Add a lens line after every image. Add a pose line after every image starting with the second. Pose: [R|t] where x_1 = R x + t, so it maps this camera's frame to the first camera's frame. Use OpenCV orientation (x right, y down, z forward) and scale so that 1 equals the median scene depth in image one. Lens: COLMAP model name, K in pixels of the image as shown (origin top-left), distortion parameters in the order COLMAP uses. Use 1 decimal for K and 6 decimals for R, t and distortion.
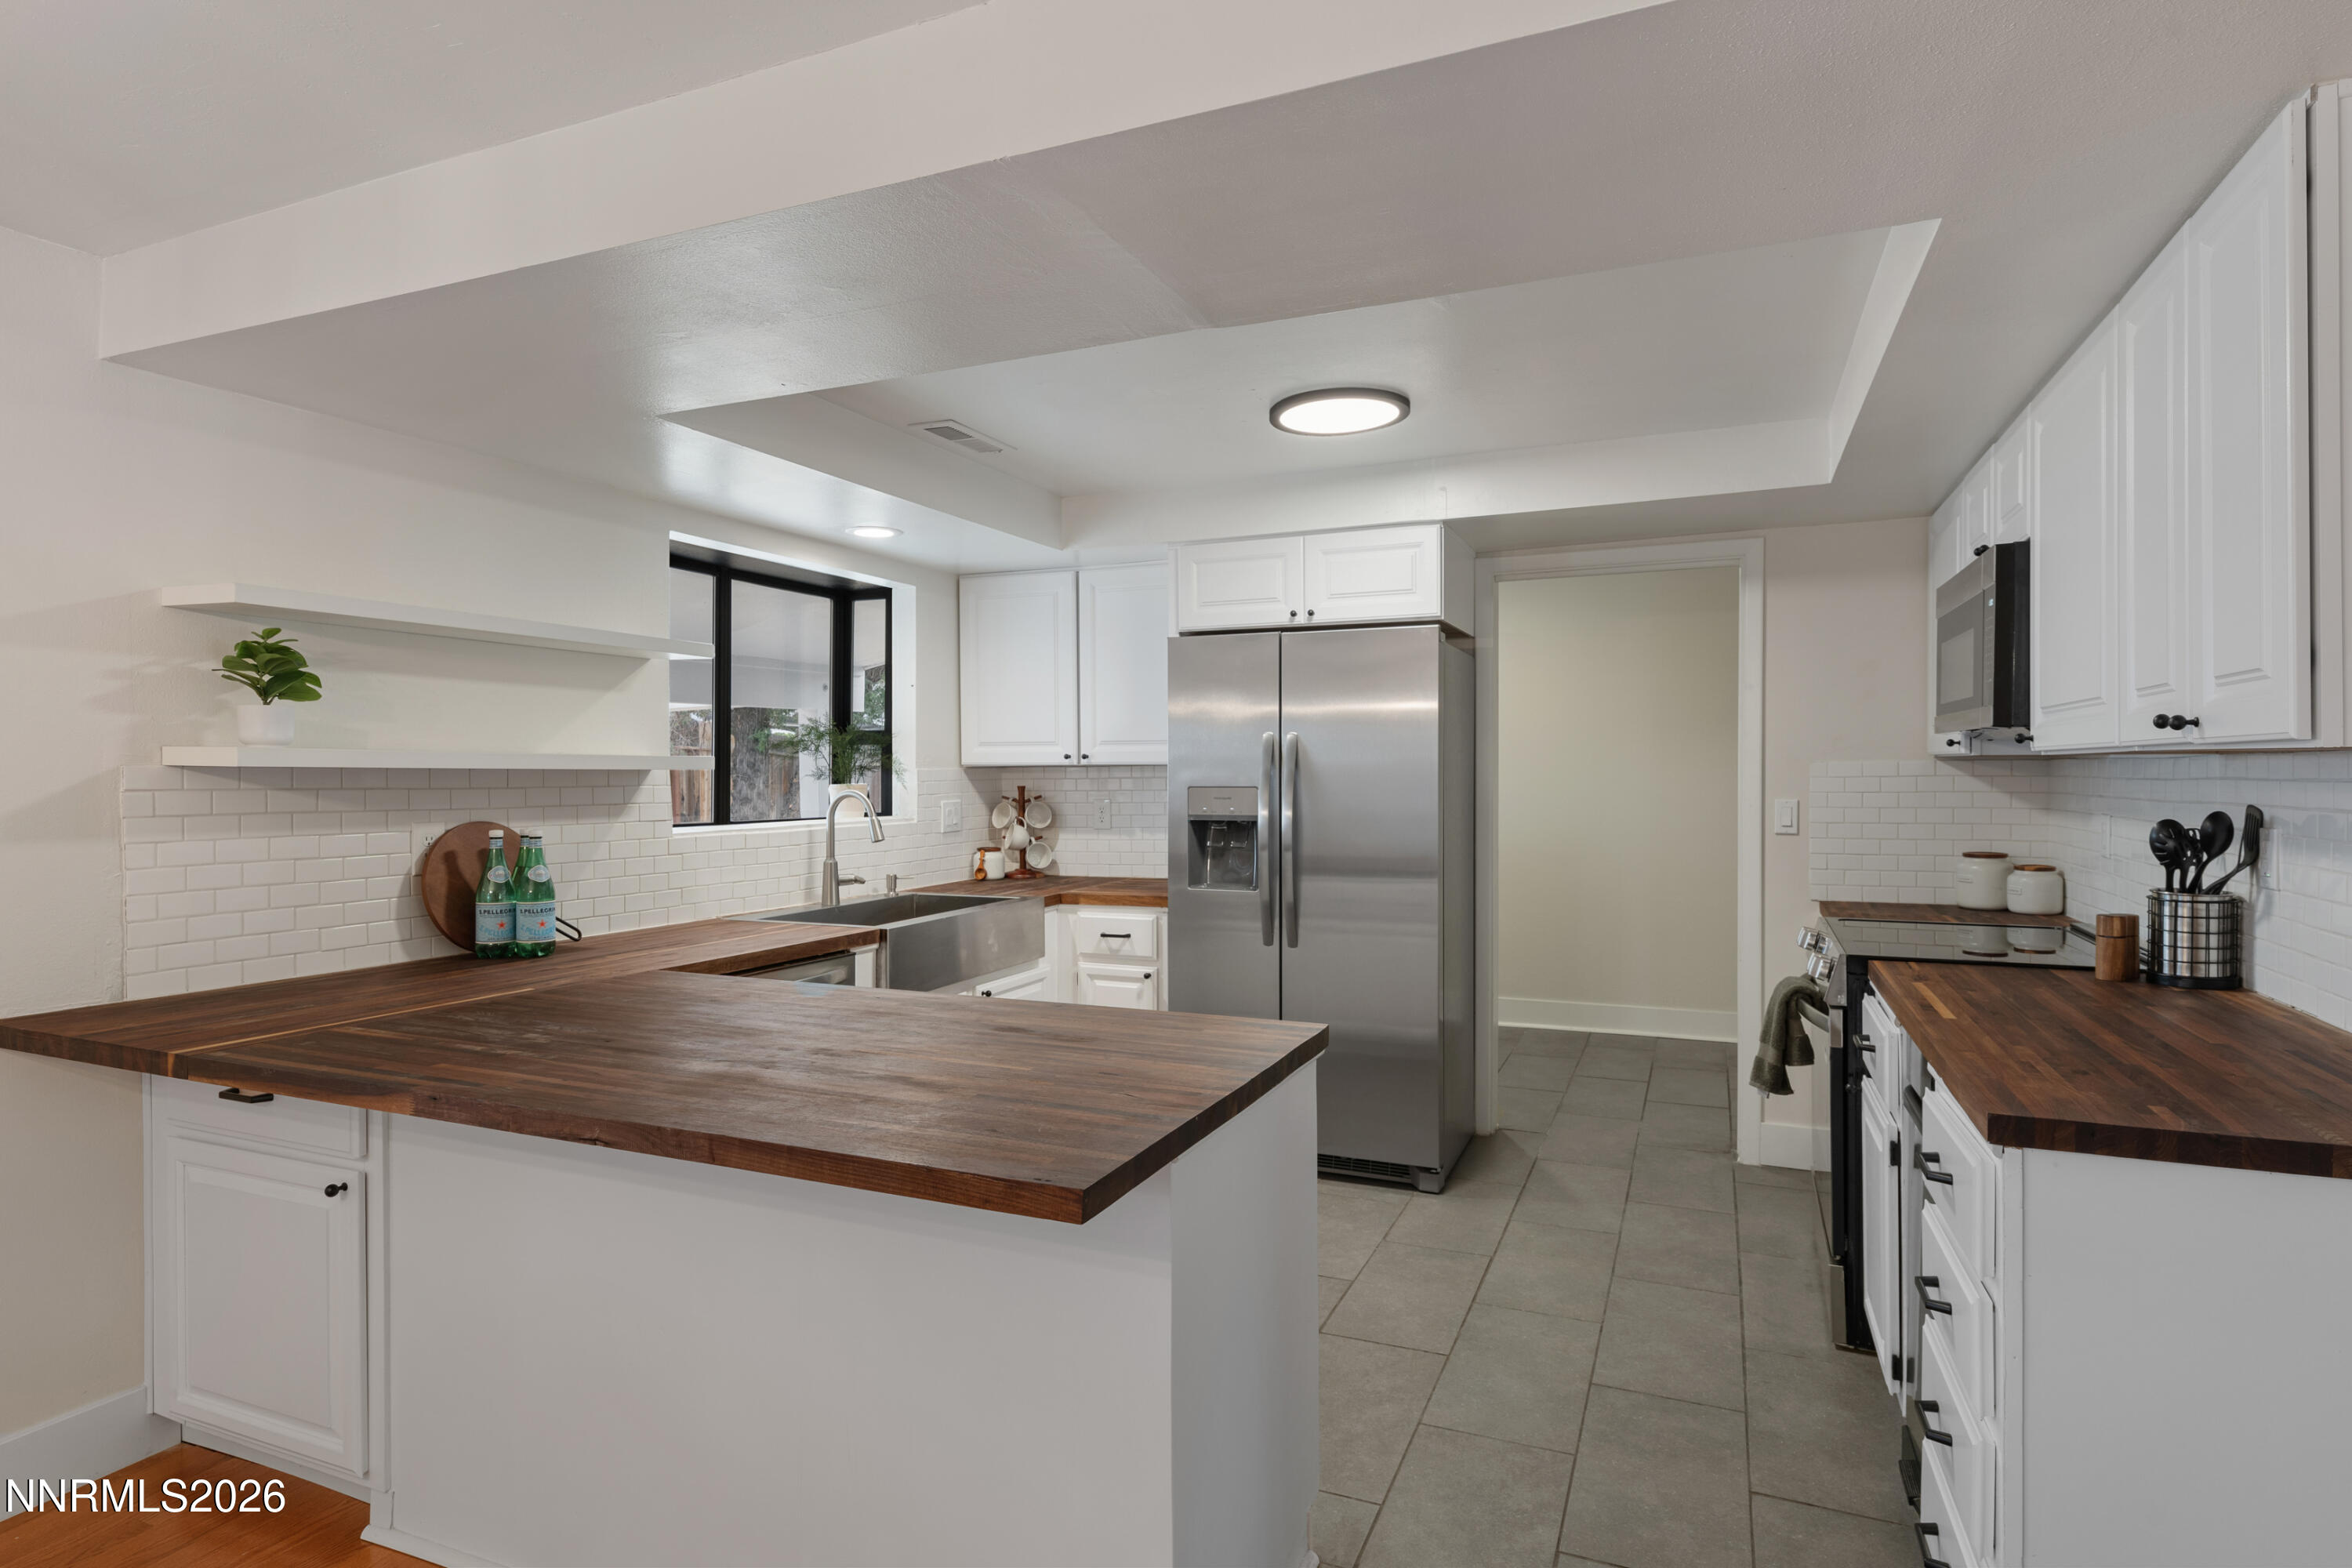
lens RADIAL K [[1245.6, 0, 1173.4], [0, 1245.6, 765.9], [0, 0, 1]] dist [0.029307, 0.000743]
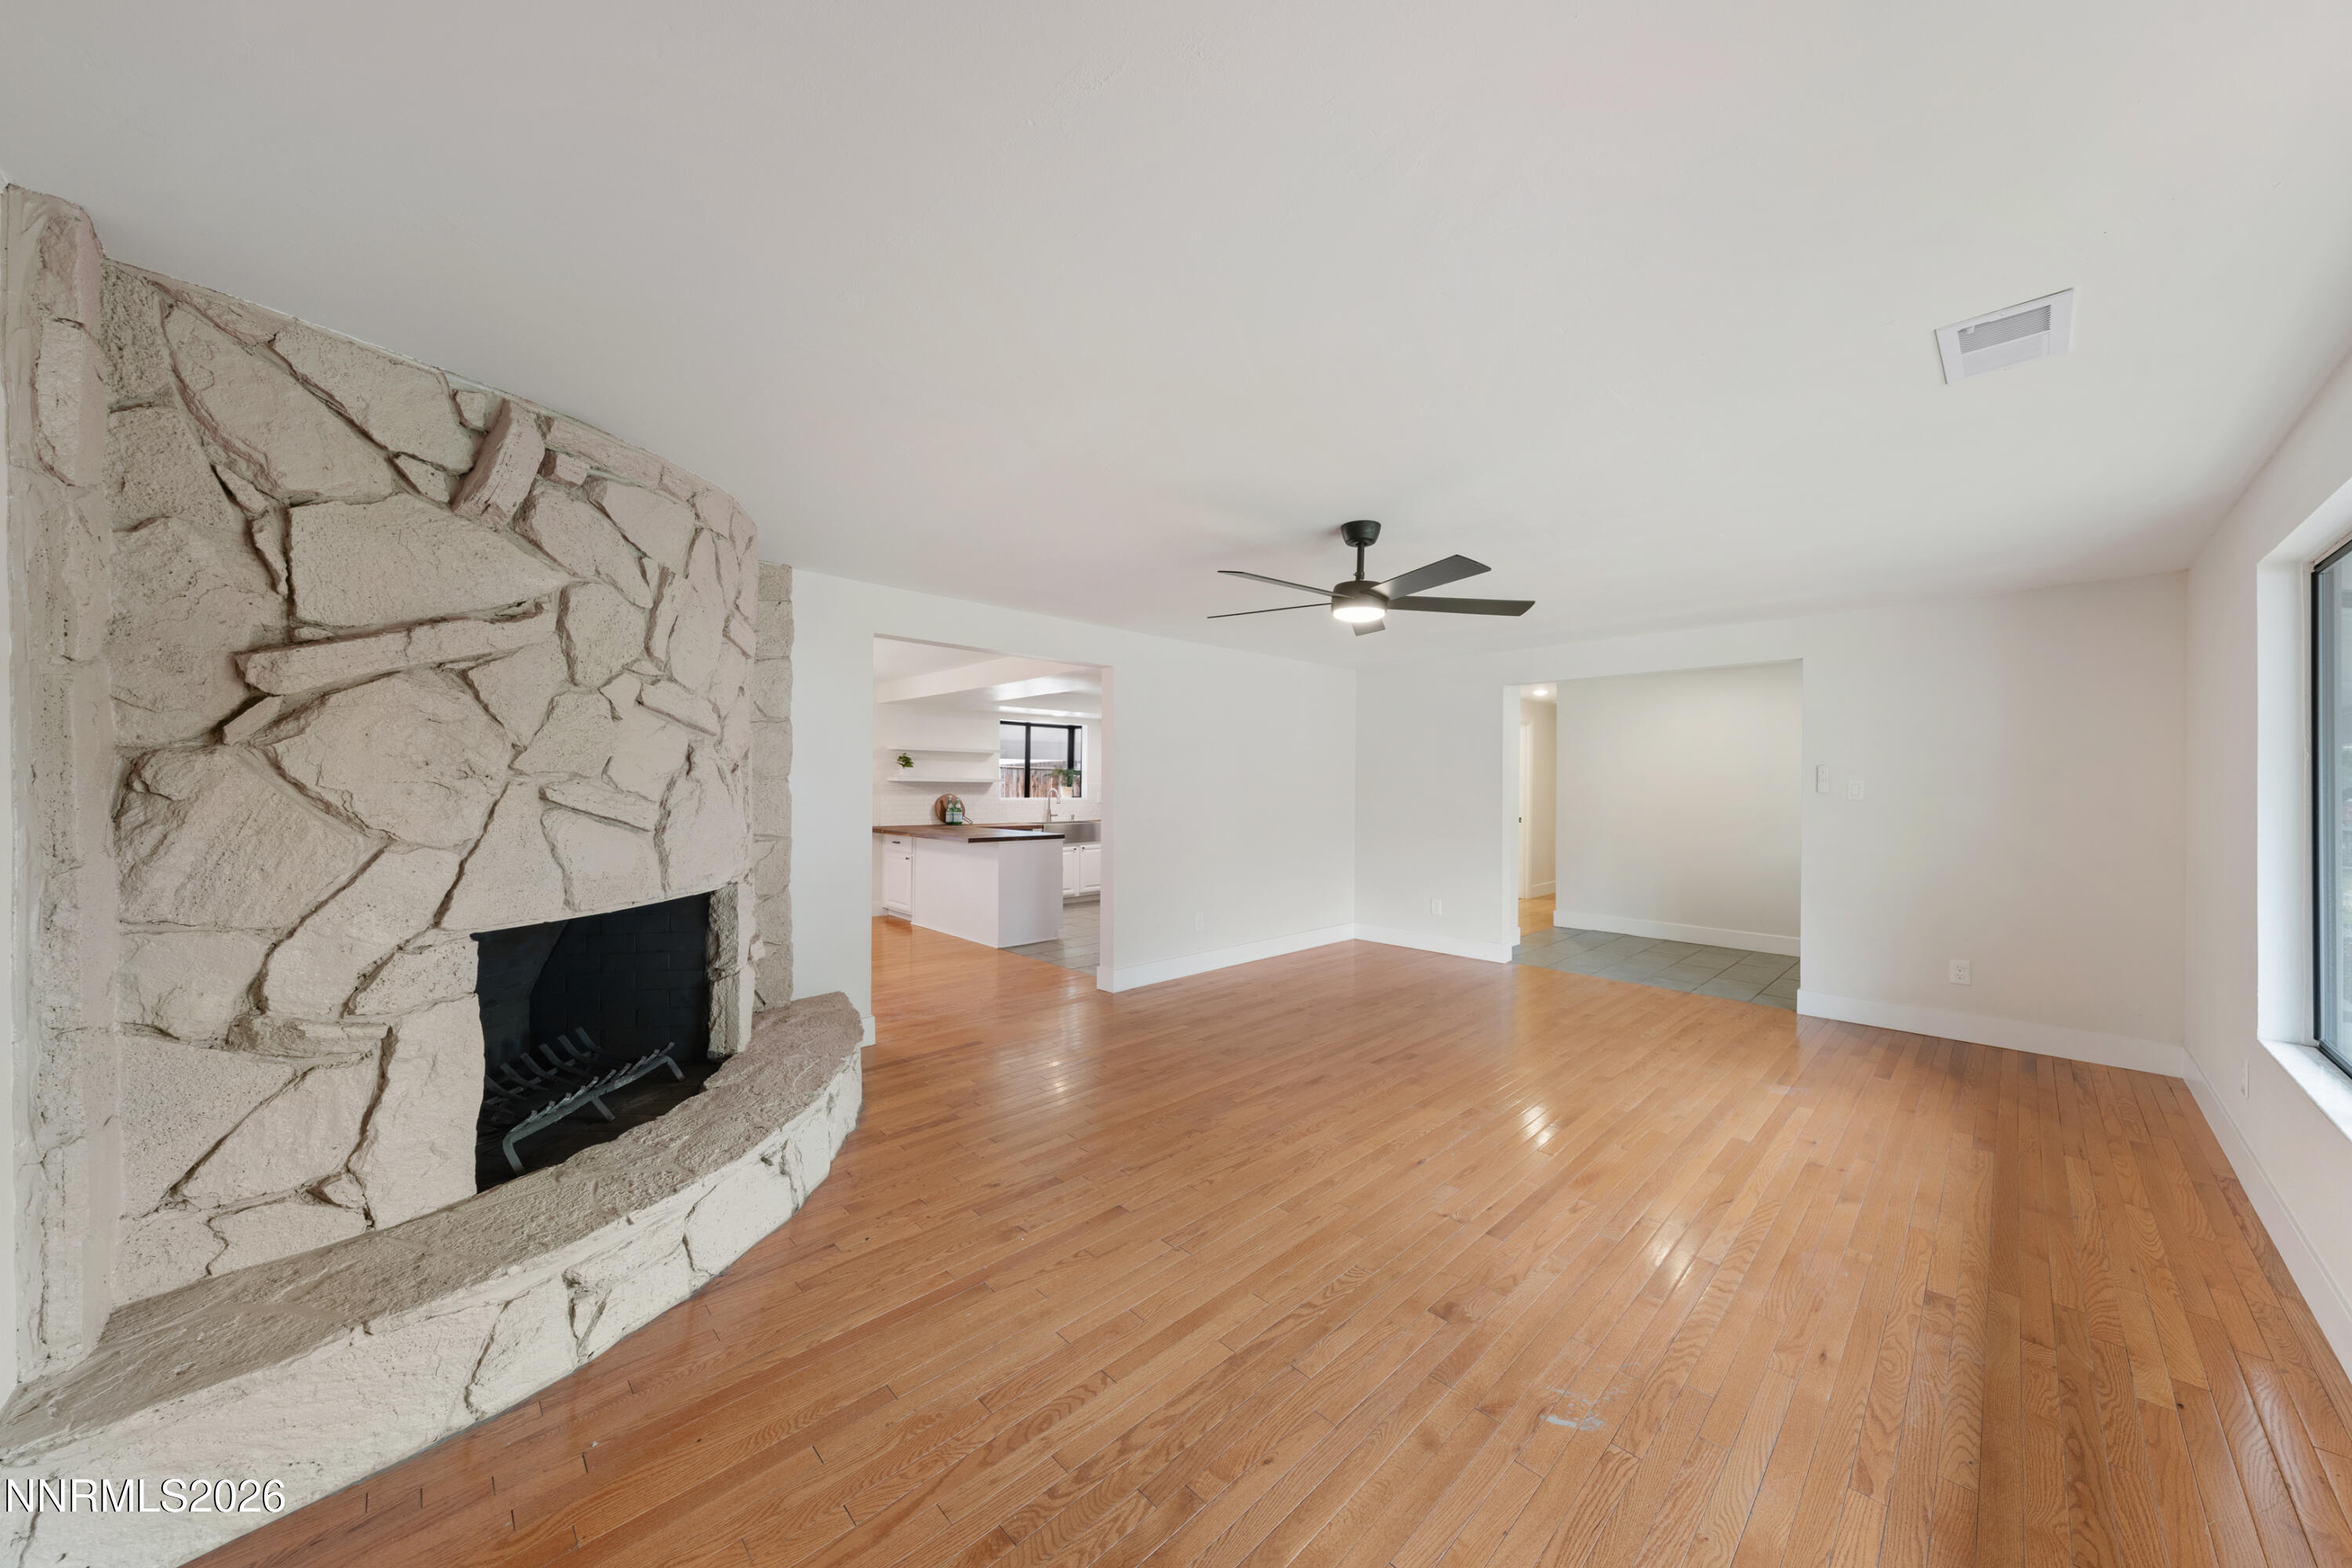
lens RADIAL K [[804.4, 0, 1177.7], [0, 804.4, 778.1], [0, 0, 1]] dist [0.000530, 0.000045]
pose [[0.919990, 0.014548, -0.391673, 0.952906], [-0.014408, 0.999891, 0.003297, -0.022945], [0.391678, 0.002610, 0.920099, -0.940724]]
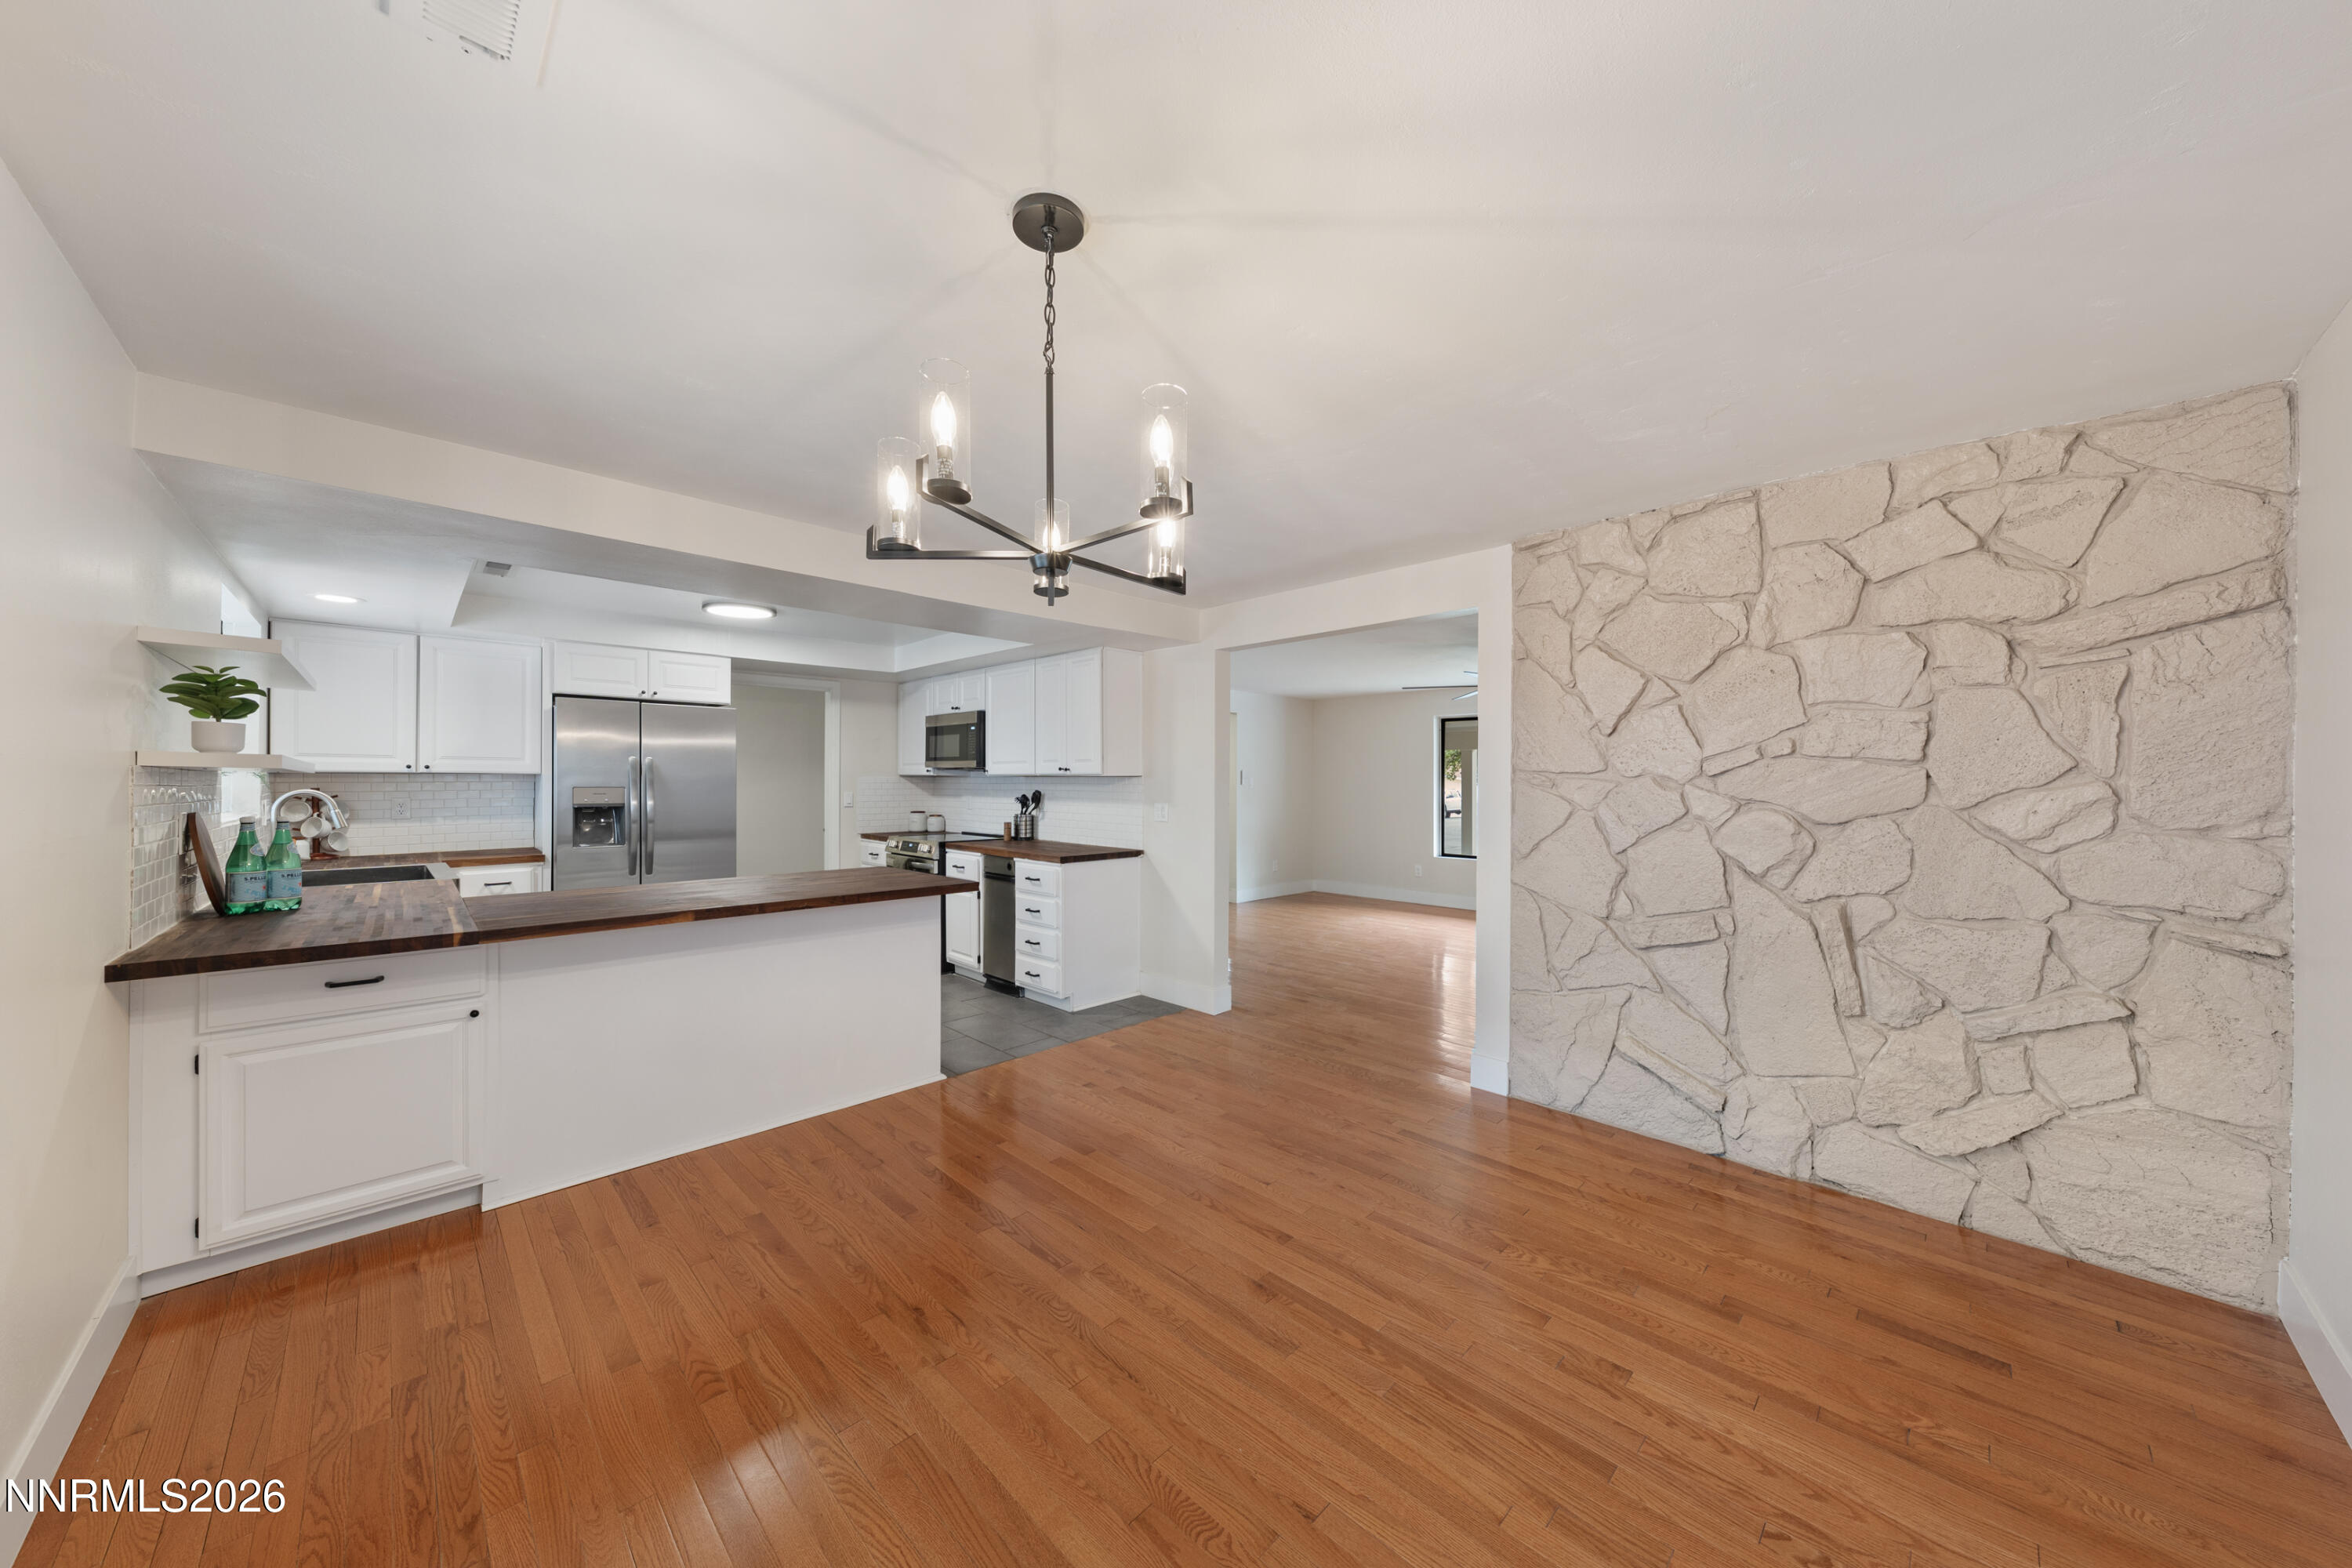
lens RADIAL K [[804.4, 0, 1174.4], [0, 804.4, 782.1], [0, 0, 1]] dist [0.000530, 0.000045]
pose [[0.385827, 0.006290, 0.922550, -0.716337], [-0.008974, 0.999955, -0.003065, 0.006036], [-0.922528, -0.007096, 0.385866, -0.175030]]
